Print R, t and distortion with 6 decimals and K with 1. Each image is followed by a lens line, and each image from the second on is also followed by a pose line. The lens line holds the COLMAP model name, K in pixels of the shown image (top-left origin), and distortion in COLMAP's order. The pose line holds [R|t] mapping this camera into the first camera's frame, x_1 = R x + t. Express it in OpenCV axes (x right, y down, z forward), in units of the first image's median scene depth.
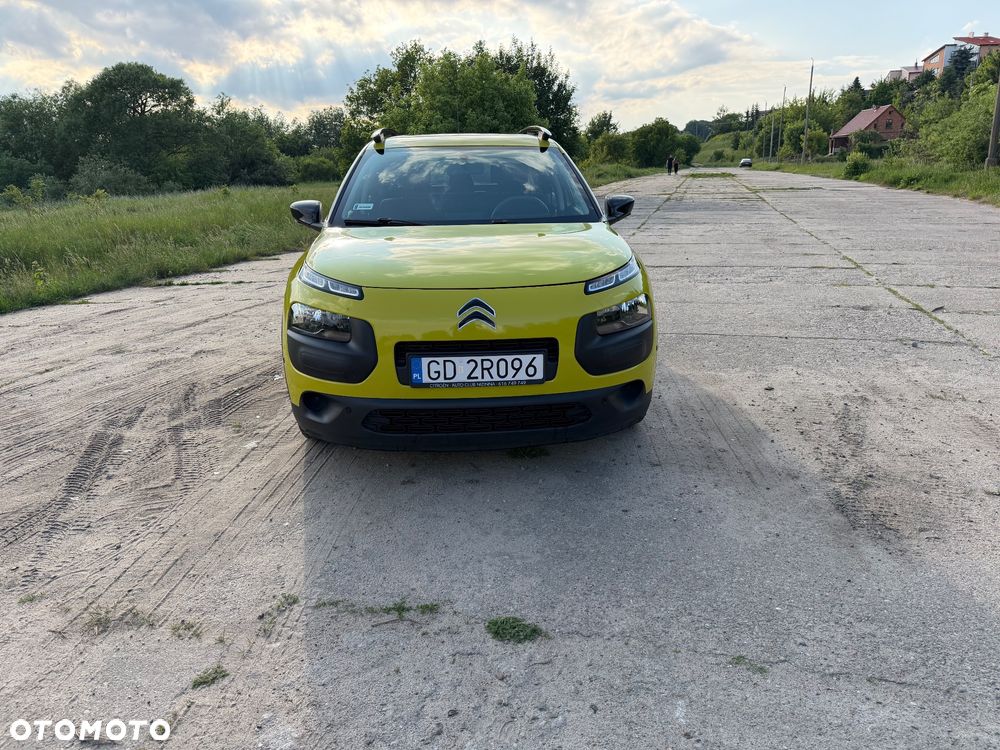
lens RADIAL K [[702.9, 0, 502.2], [0, 702.9, 358.4], [0, 0, 1]] dist [0.031067, -0.032269]
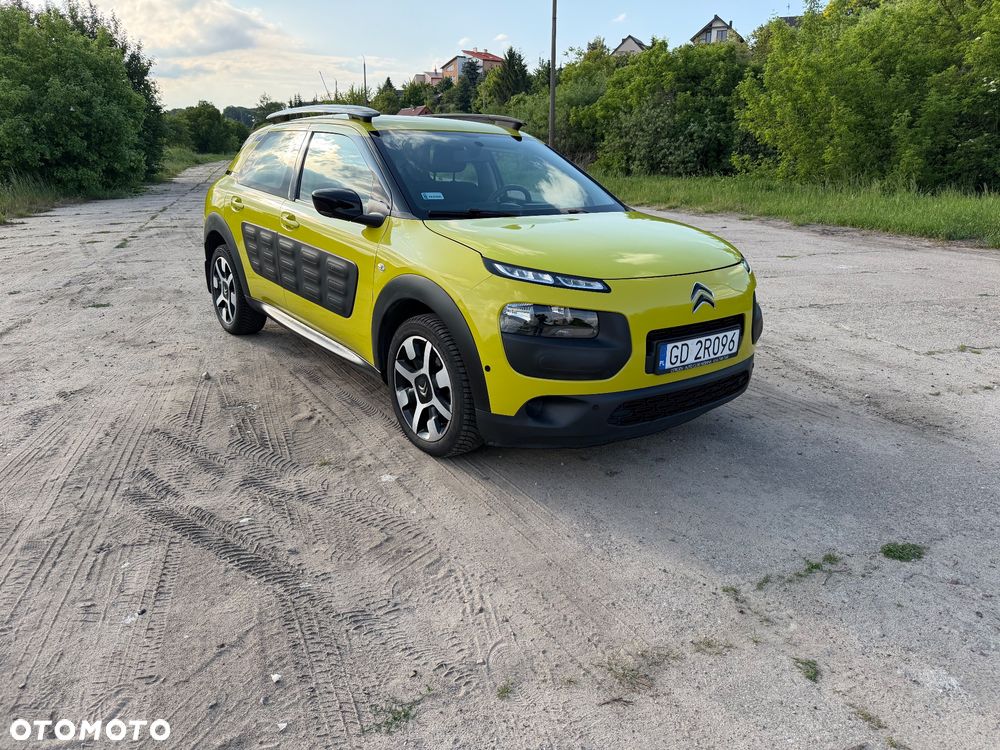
lens RADIAL K [[696.0, 0, 500.0], [0, 696.0, 375.0], [0, 0, 1]] dist [-0.005092, -0.001462]
pose [[0.832897, -0.135127, 0.536678, -0.857232], [0.113106, 0.990828, 0.073940, -0.058440], [-0.541747, -0.000883, 0.840541, 0.281428]]
